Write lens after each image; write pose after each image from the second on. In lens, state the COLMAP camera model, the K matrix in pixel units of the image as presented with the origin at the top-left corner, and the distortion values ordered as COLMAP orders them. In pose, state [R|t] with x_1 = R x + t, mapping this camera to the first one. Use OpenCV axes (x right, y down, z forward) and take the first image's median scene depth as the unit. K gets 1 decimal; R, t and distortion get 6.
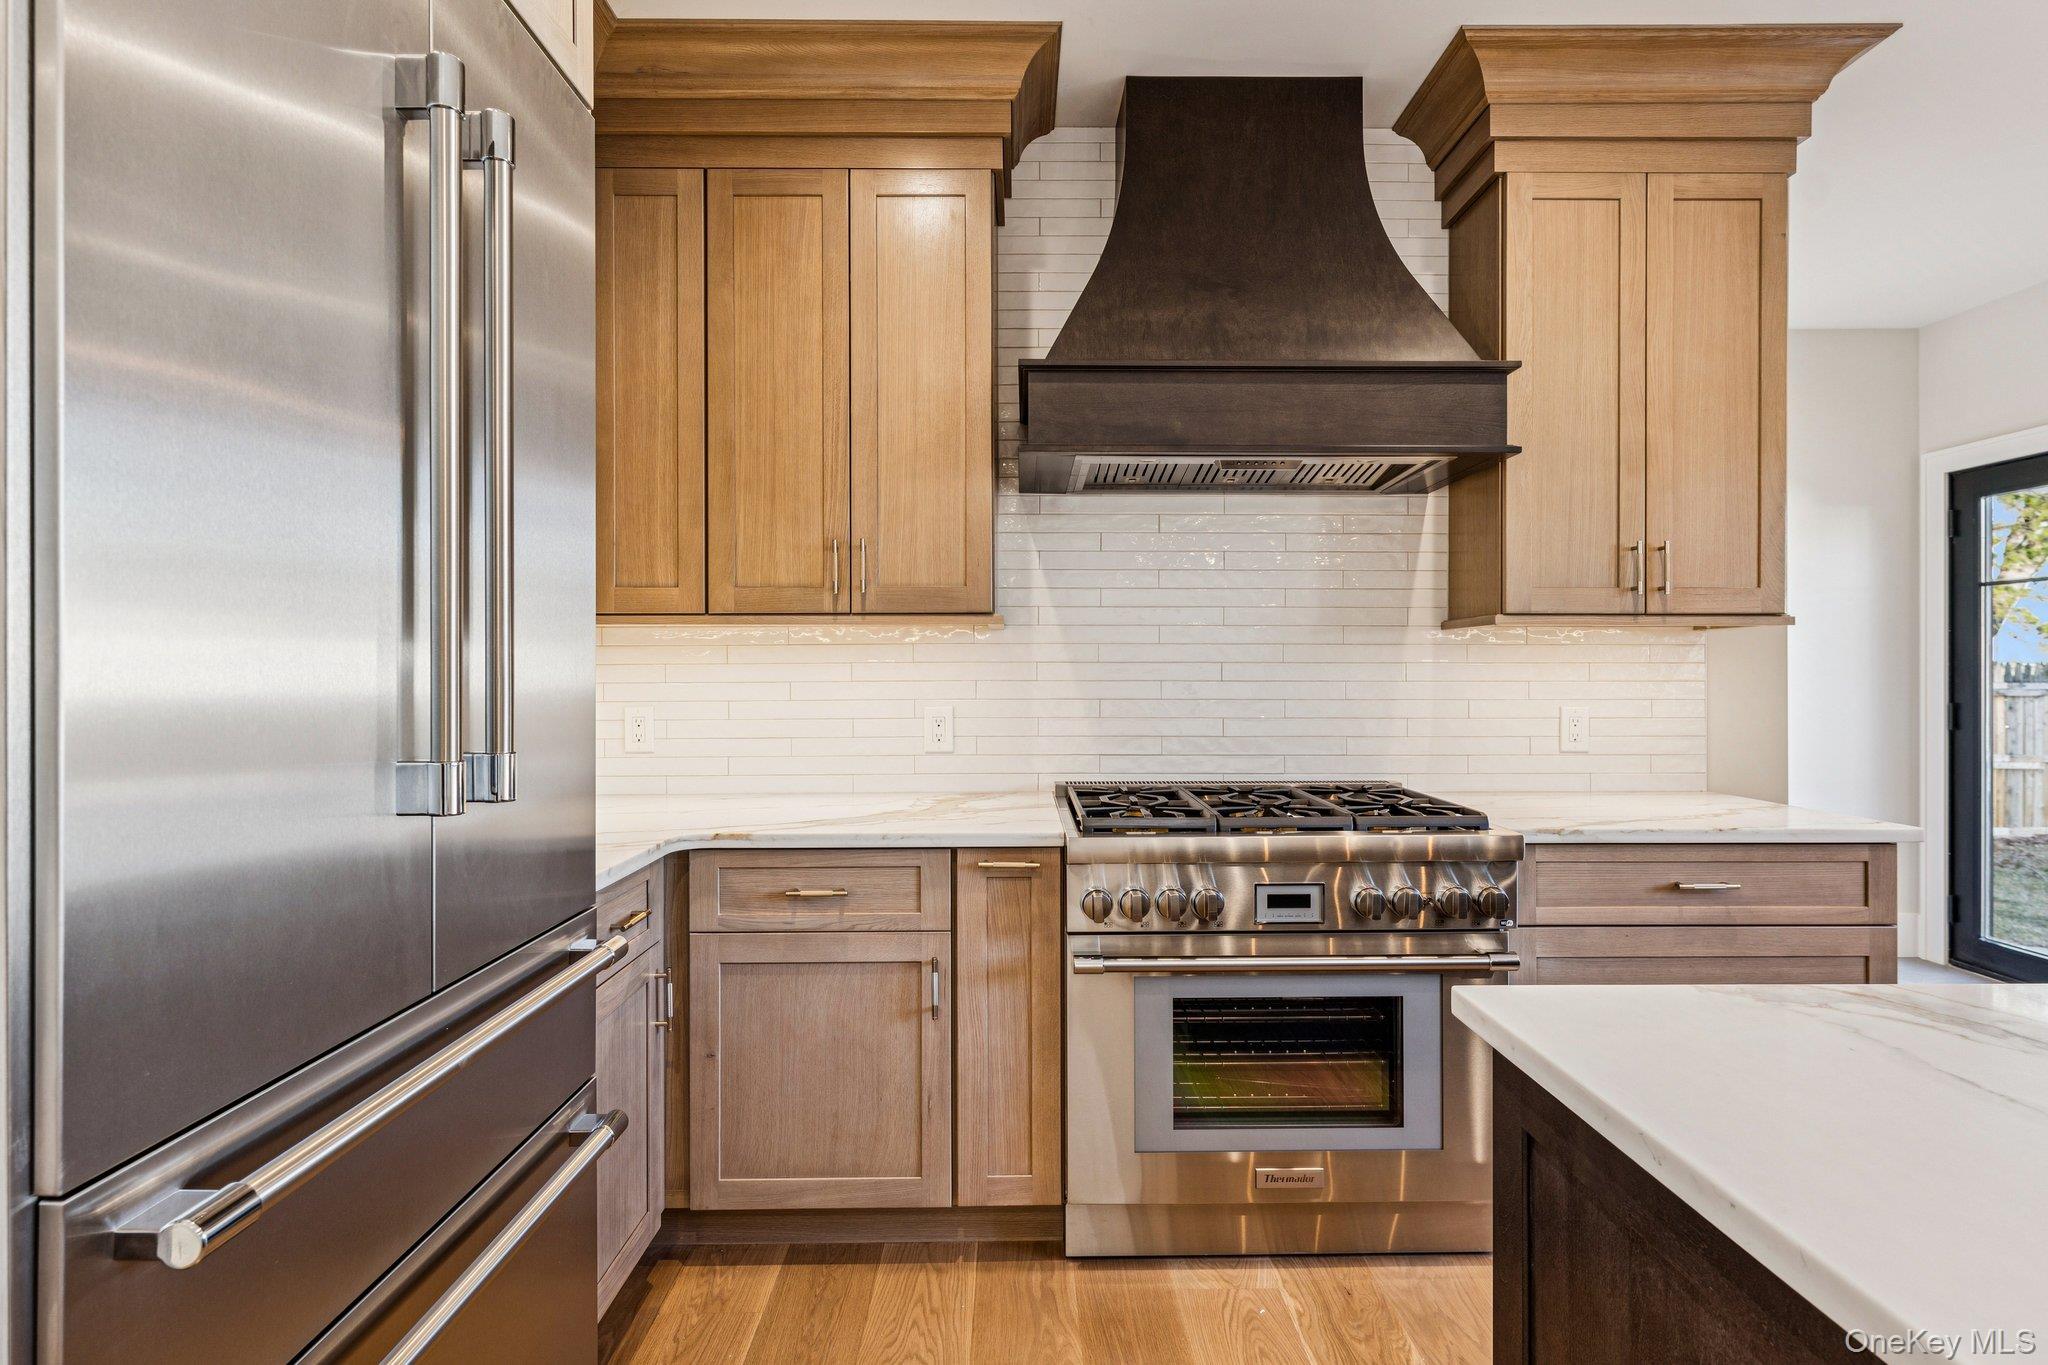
lens RADIAL K [[1022.3, 0, 1029.6], [0, 1022.3, 675.3], [0, 0, 1]] dist [-0.000181, 0.000382]
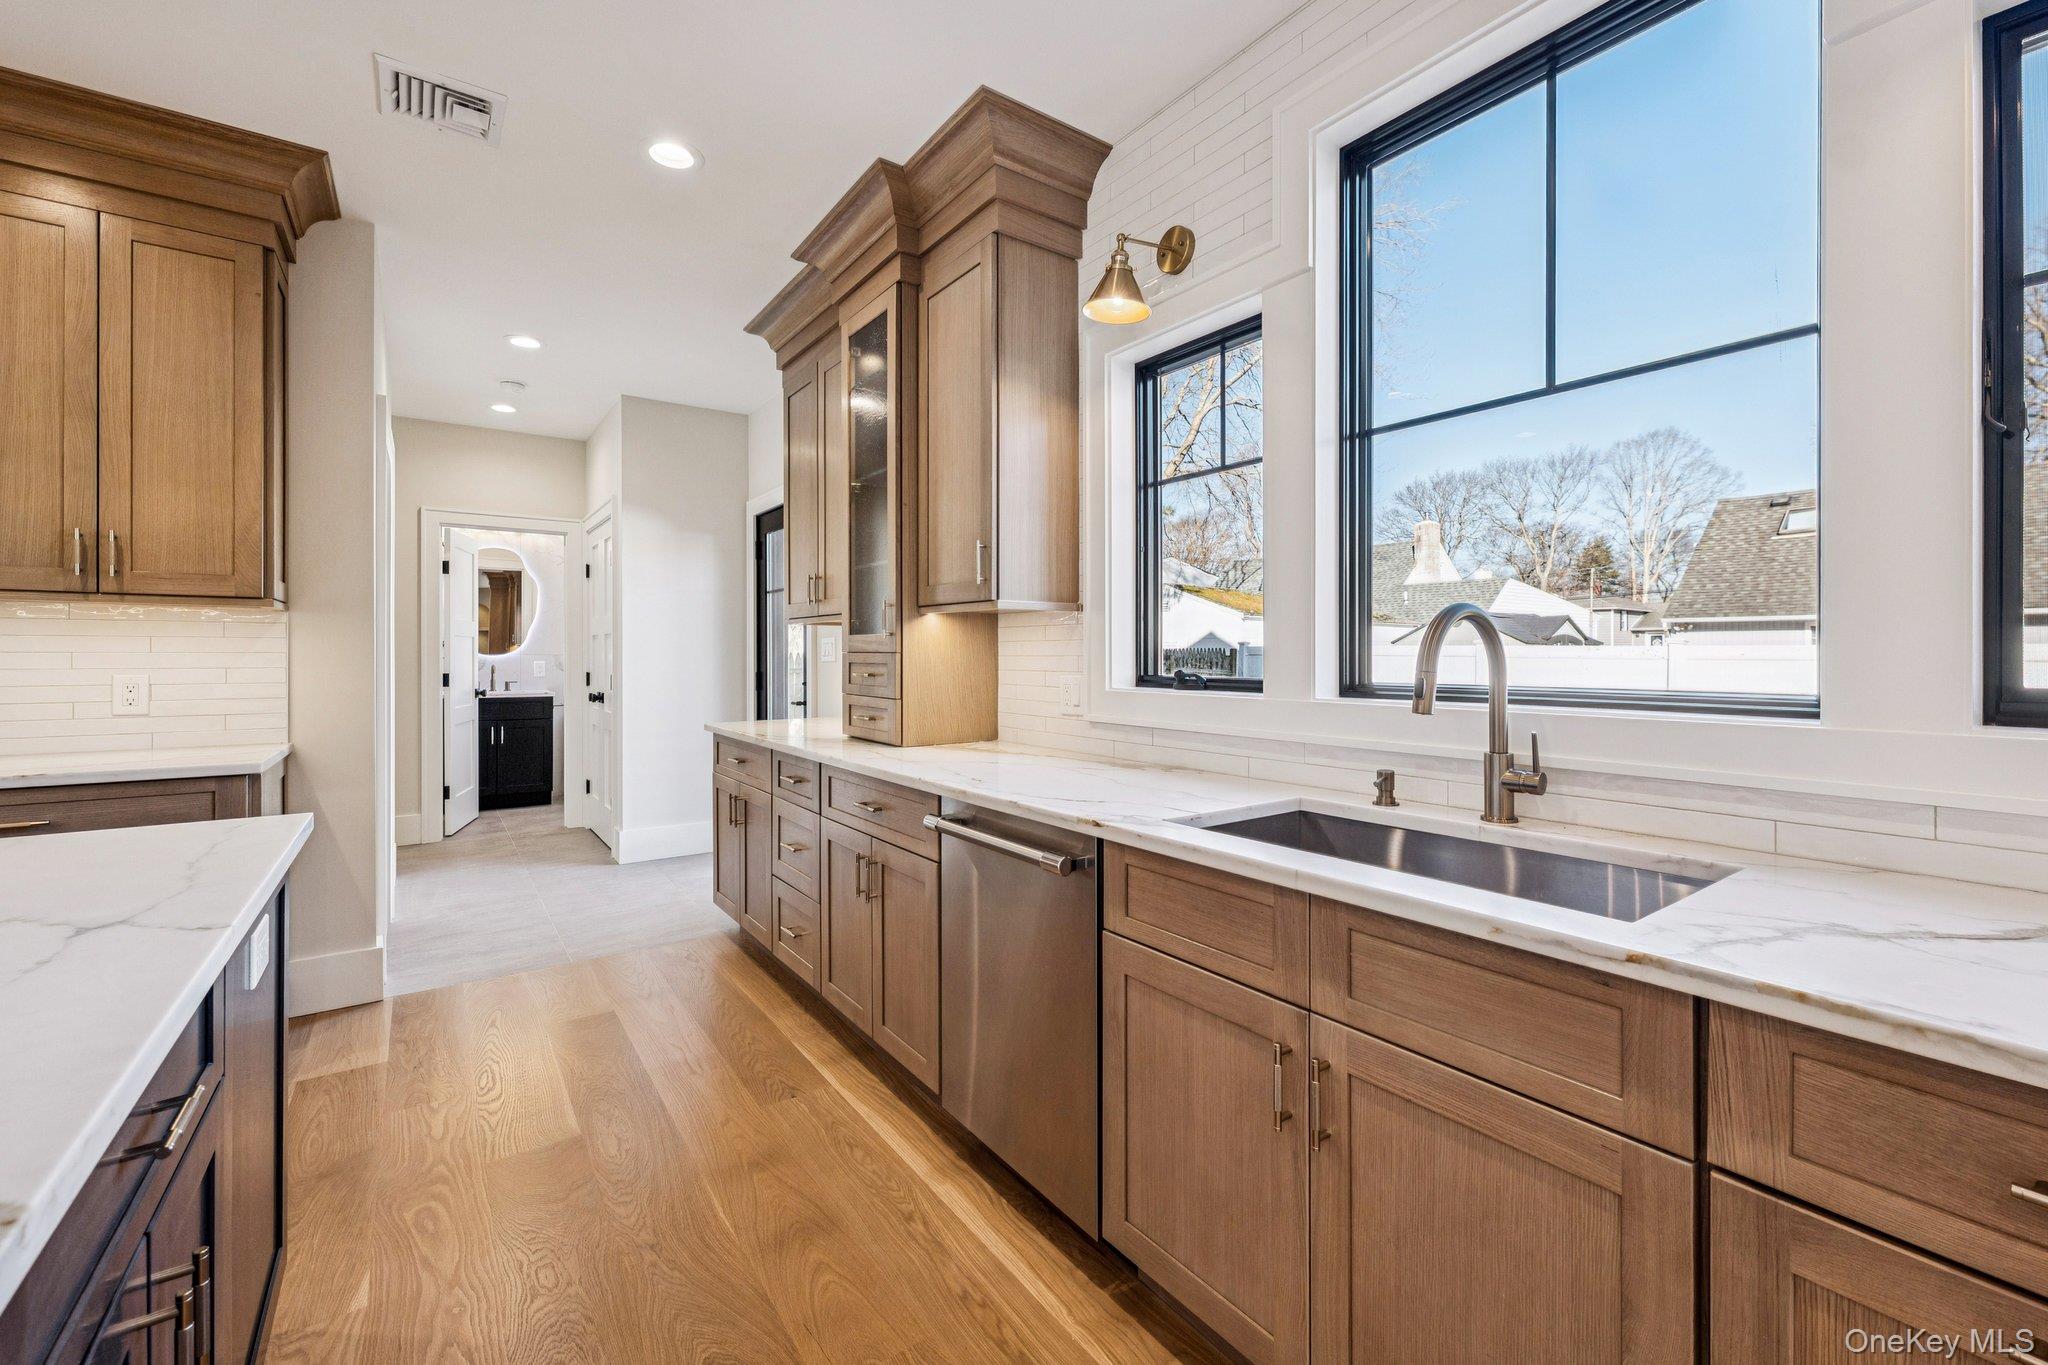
lens RADIAL K [[843.8, 0, 1023.4], [0, 843.8, 657.0], [0, 0, 1]] dist [0.009286, -0.000147]
pose [[0.823323, 0.000923, 0.567572, 0.926196], [0.000674, 0.999996, -0.002604, 0.016623], [-0.567573, 0.002526, 0.823319, -0.389680]]
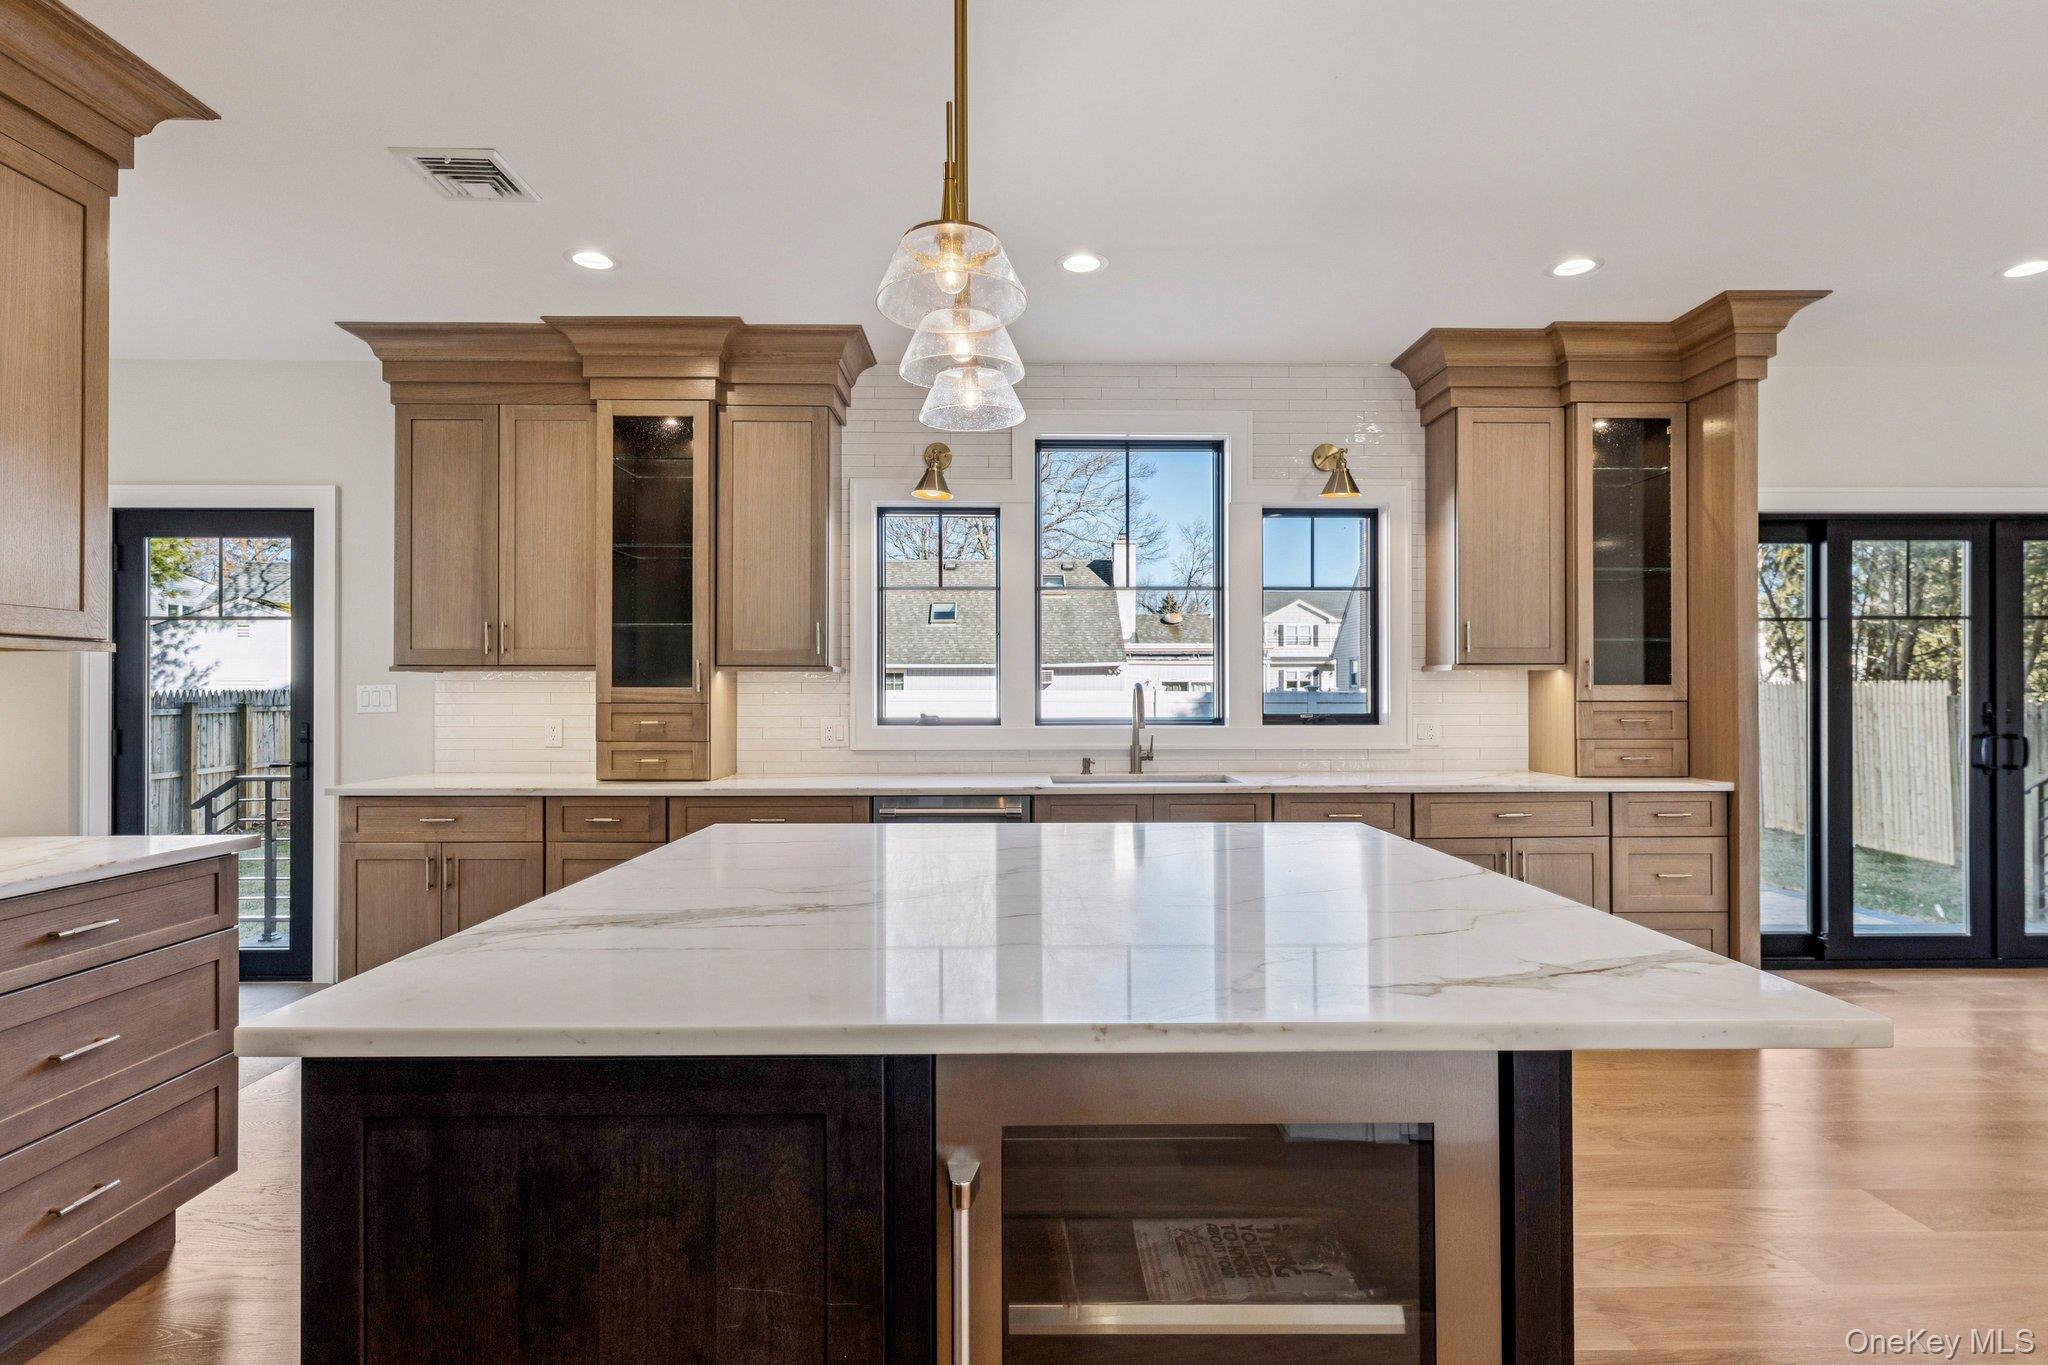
lens RADIAL K [[1022.3, 0, 1041.1], [0, 1022.3, 687.0], [0, 0, 1]] dist [-0.000181, 0.000382]
pose [[-0.002680, 0.009332, 0.999953, -0.243017], [0.006992, 0.999932, -0.009314, 0.000263], [-0.999972, 0.006967, -0.002745, 0.110215]]
